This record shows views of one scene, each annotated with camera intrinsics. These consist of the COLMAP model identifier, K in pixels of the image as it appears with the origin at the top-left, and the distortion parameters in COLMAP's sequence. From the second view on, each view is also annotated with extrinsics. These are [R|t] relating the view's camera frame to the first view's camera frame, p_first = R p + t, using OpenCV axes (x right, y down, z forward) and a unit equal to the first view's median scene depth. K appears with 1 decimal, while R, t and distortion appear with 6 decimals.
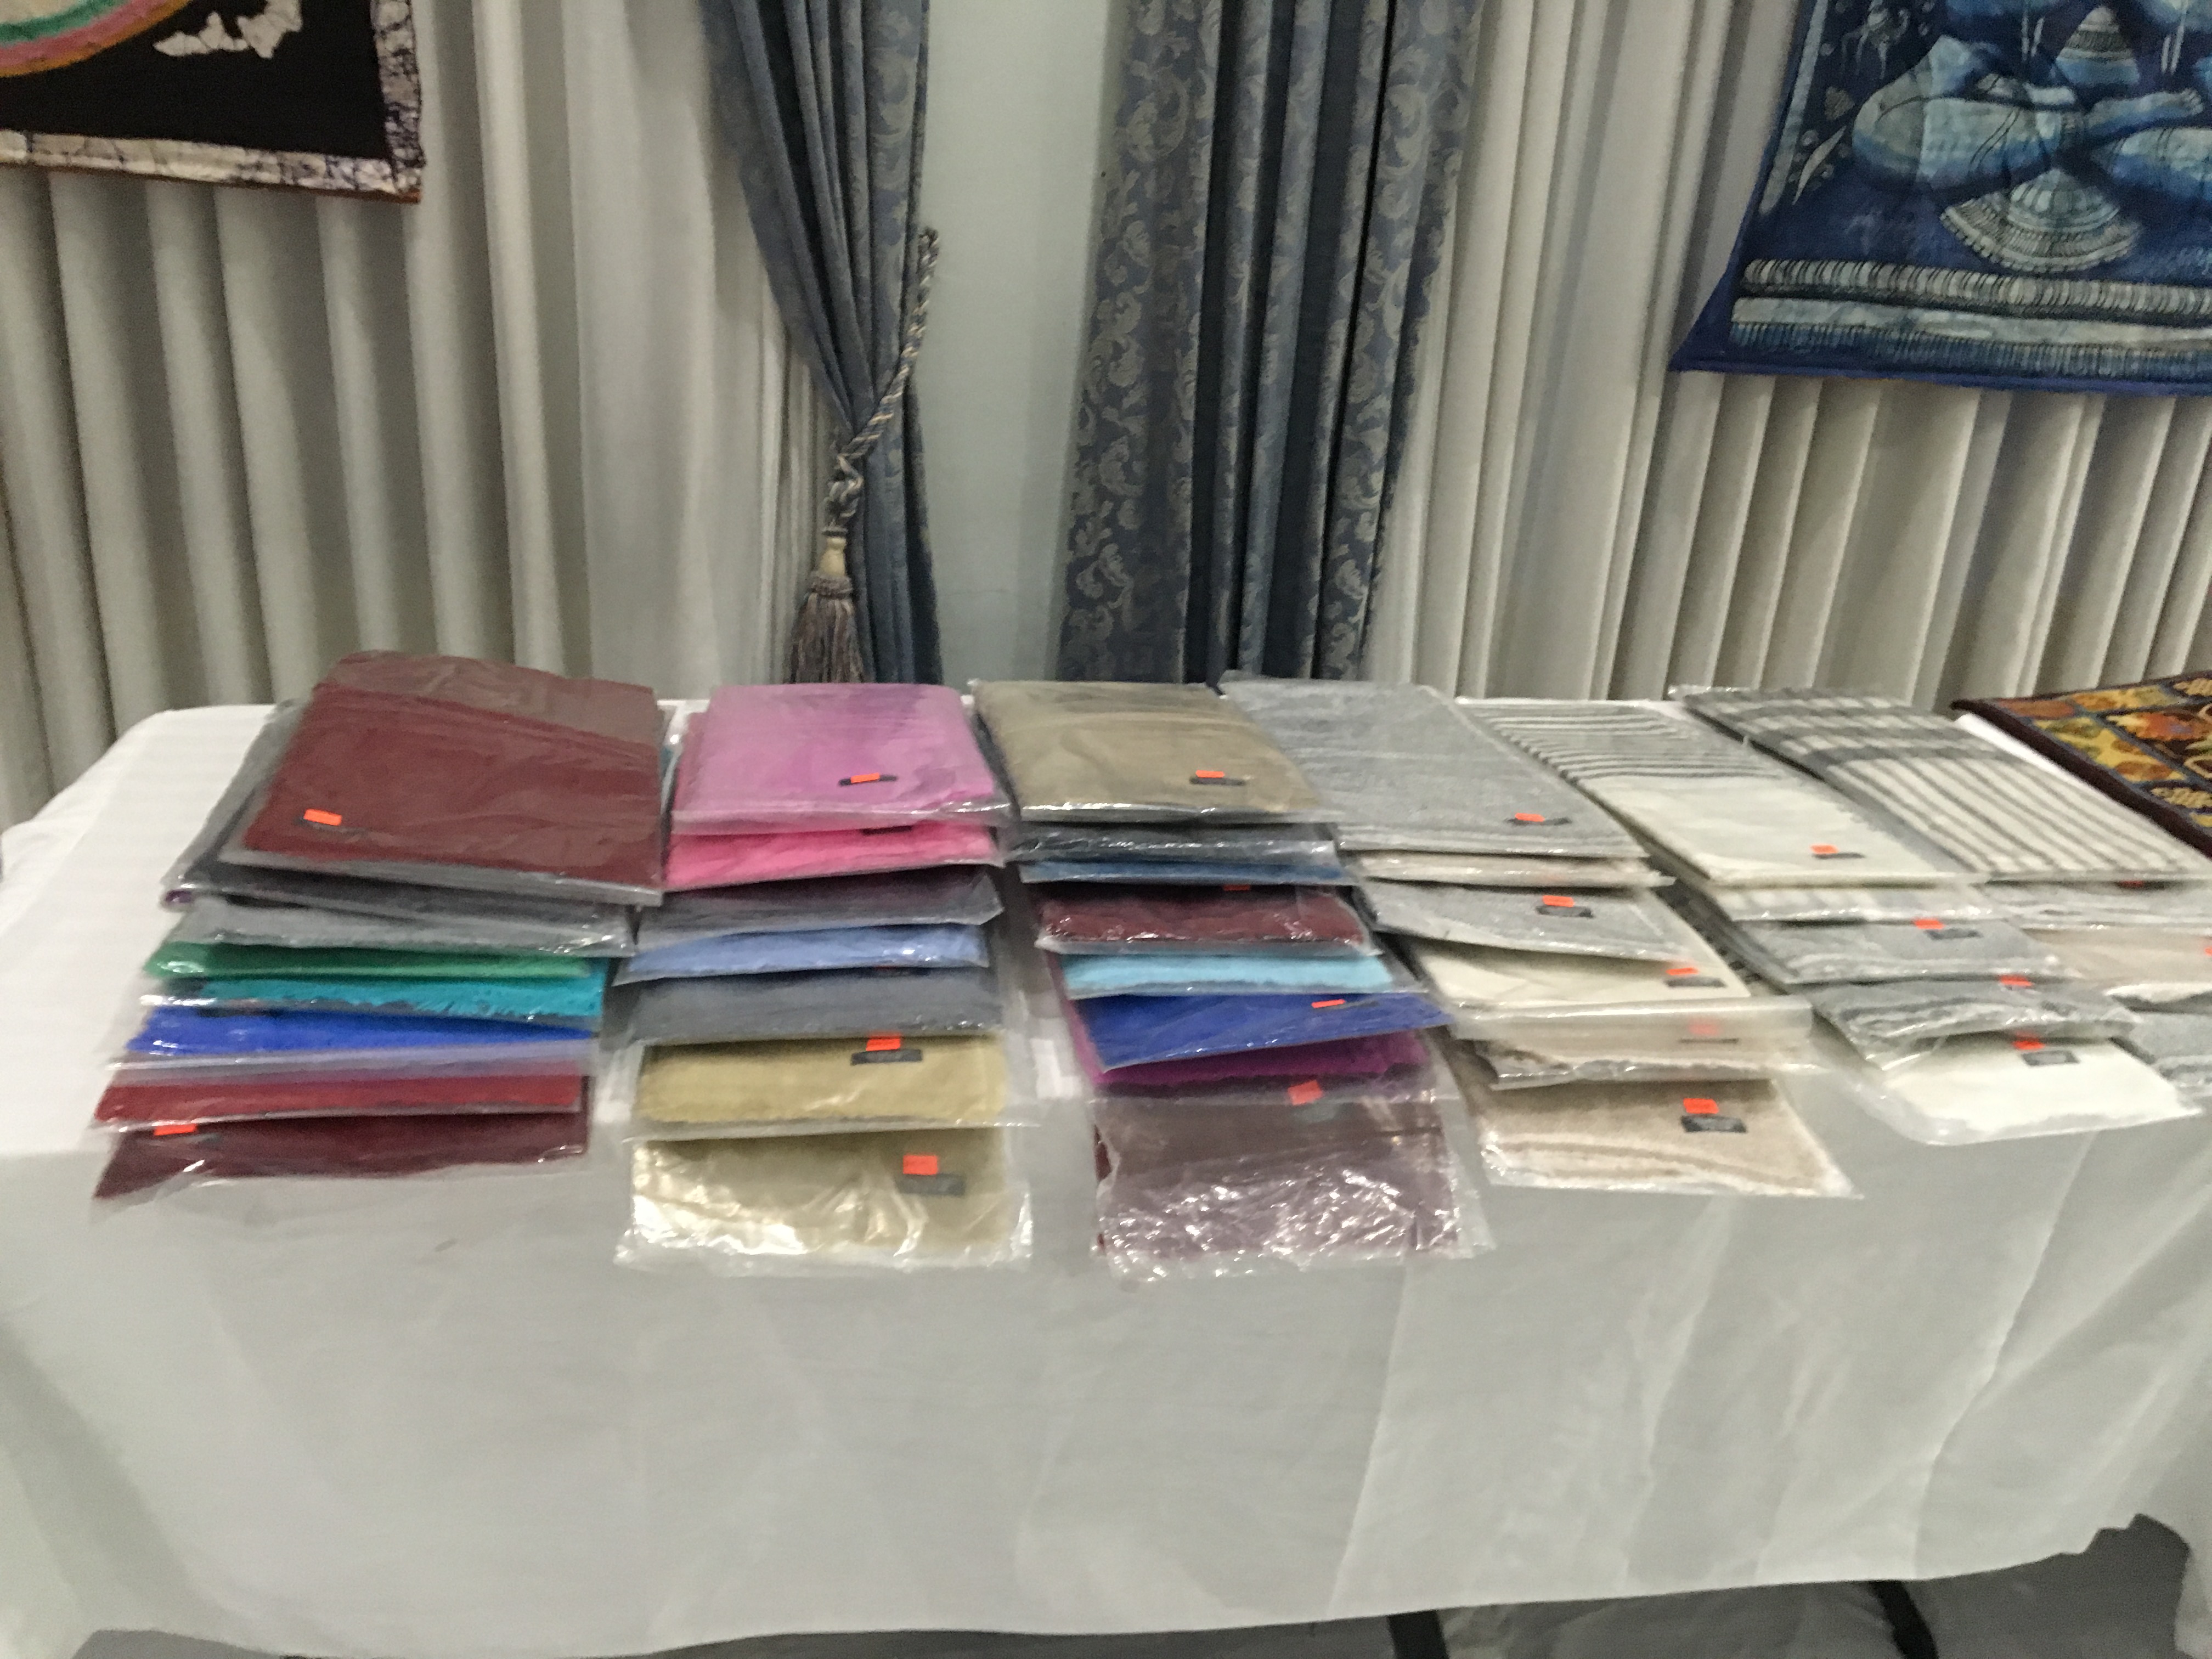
lens RADIAL K [[1884.7, 0, 1106.0], [0, 1884.7, 829.5], [0, 0, 1]] dist [0.074378, -0.091251]
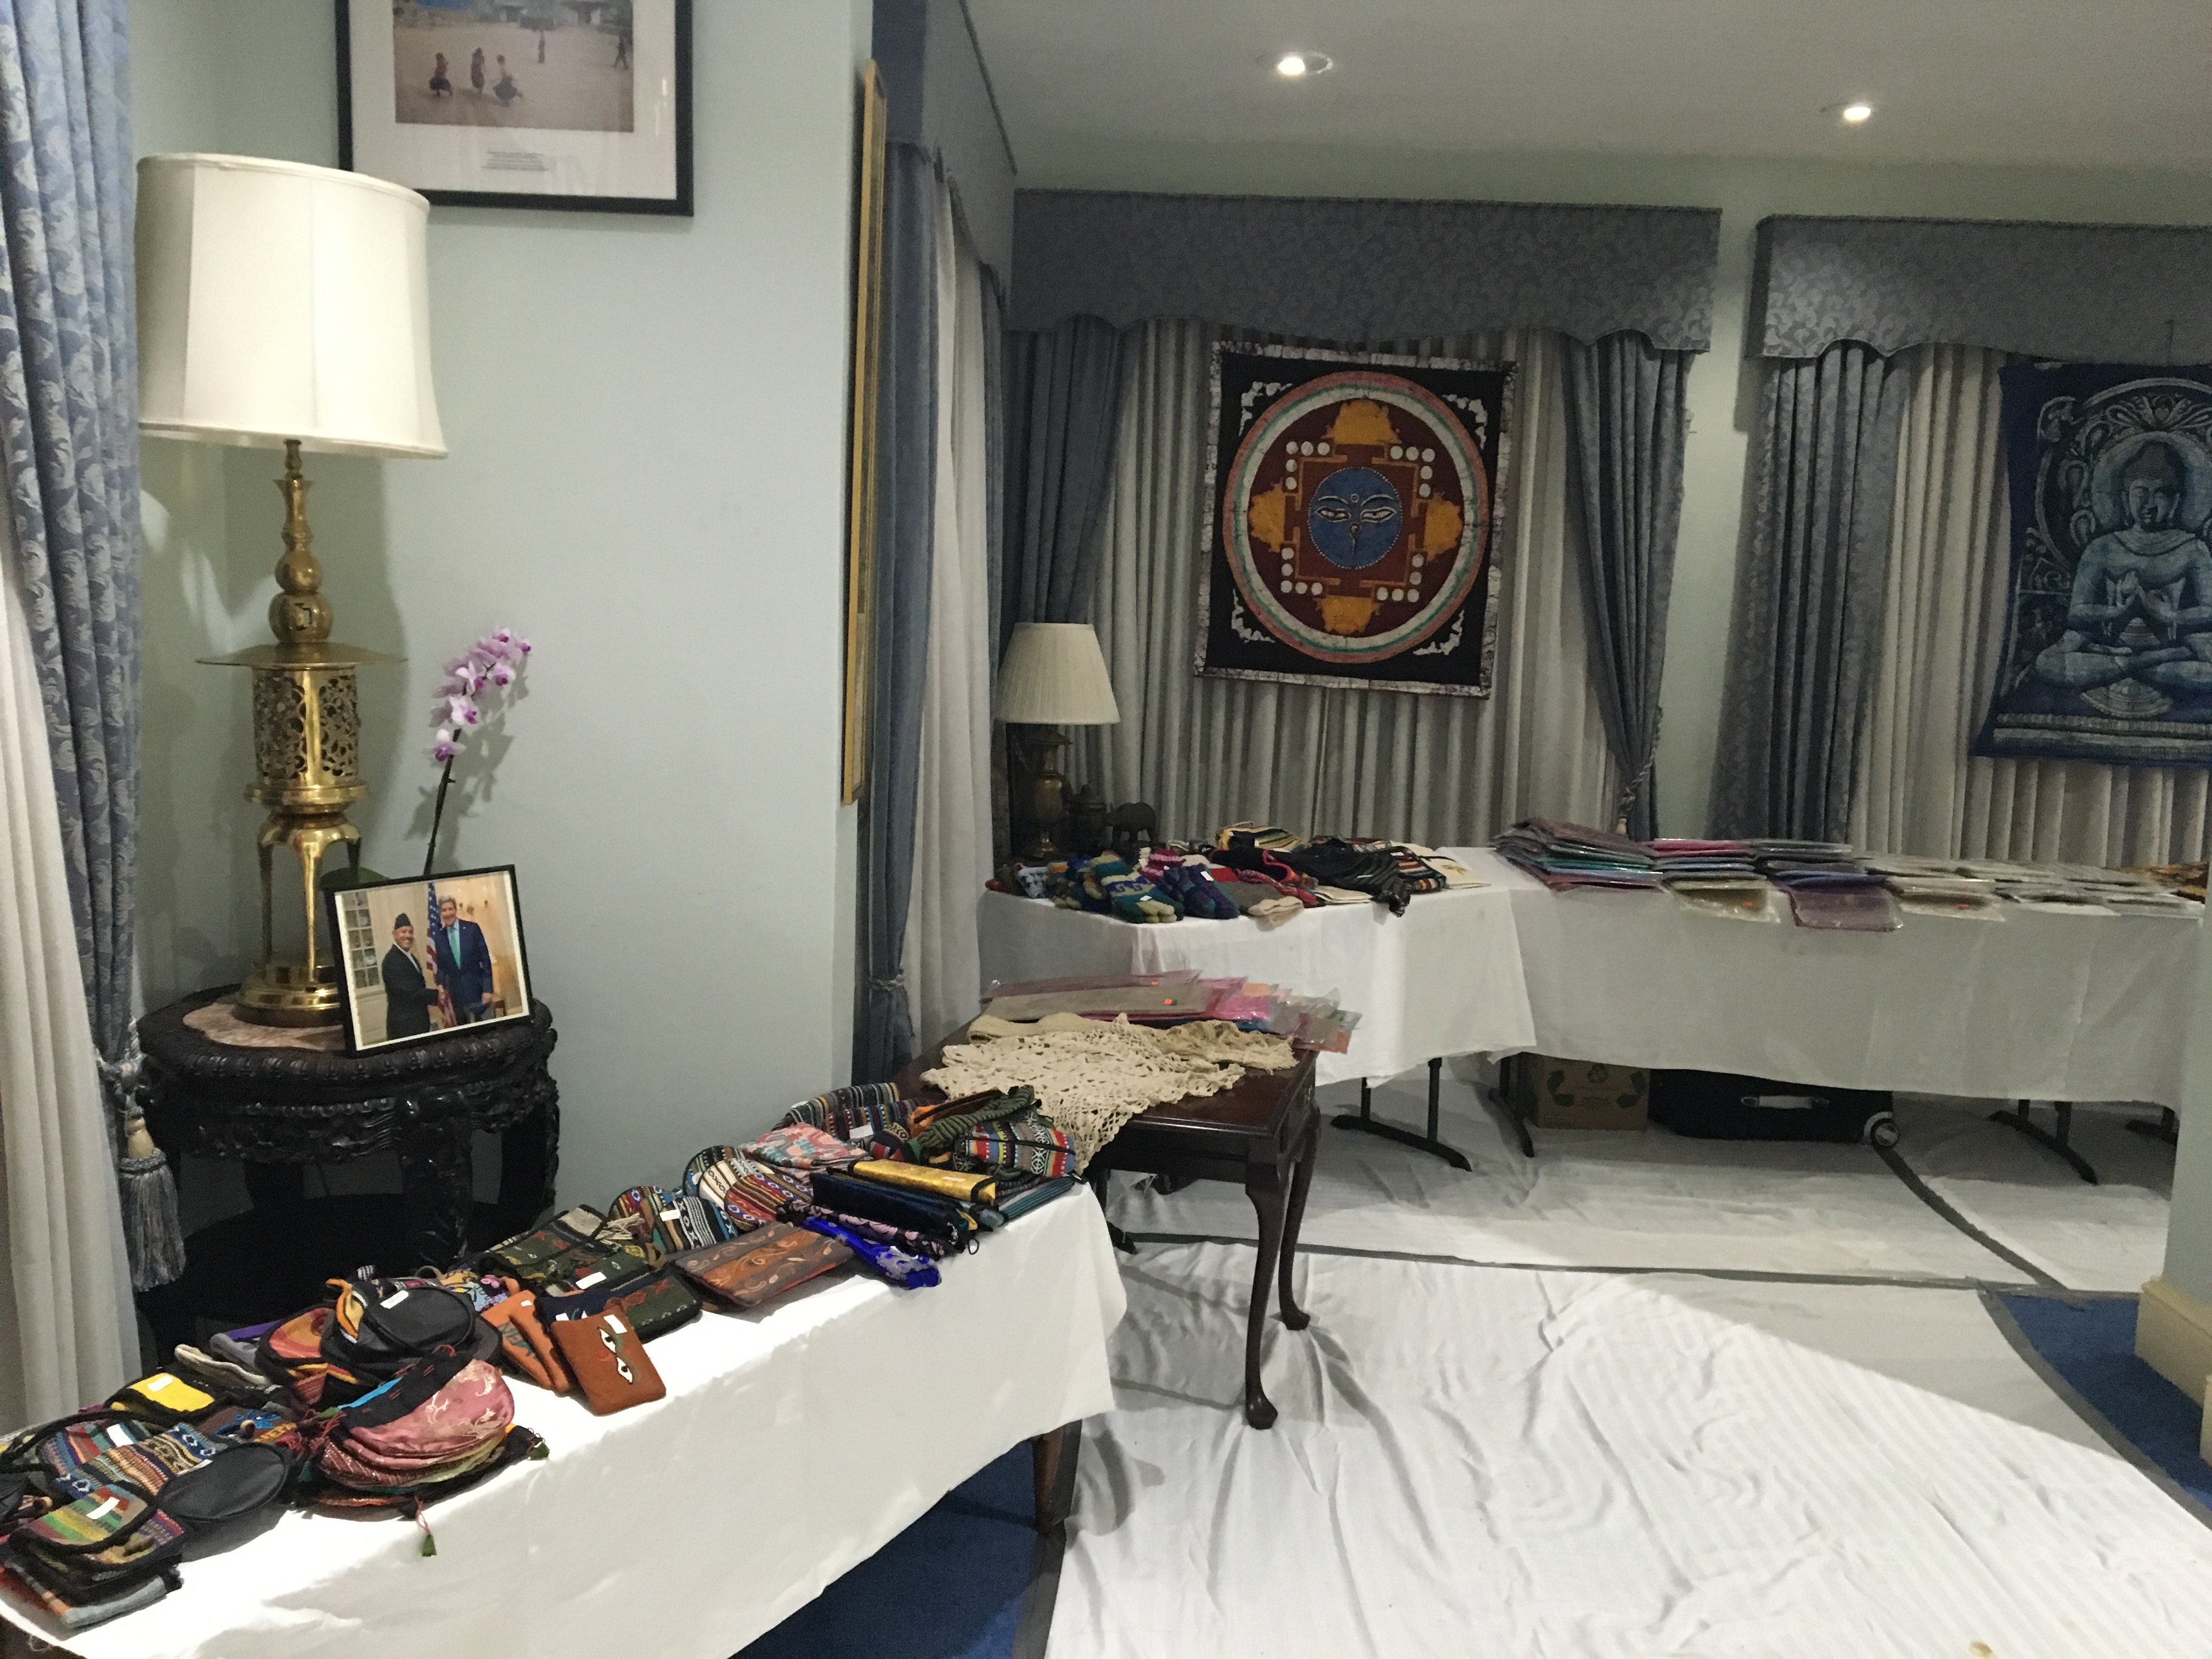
lens RADIAL K [[1800.4, 0, 1106.0], [0, 1800.4, 829.5], [0, 0, 1]] dist [0.008877, -0.001453]
pose [[0.974862, -0.008630, -0.222644, -0.287014], [-0.059100, 0.953442, -0.295728, 0.633438], [0.214831, 0.301452, 0.928964, -1.448297]]
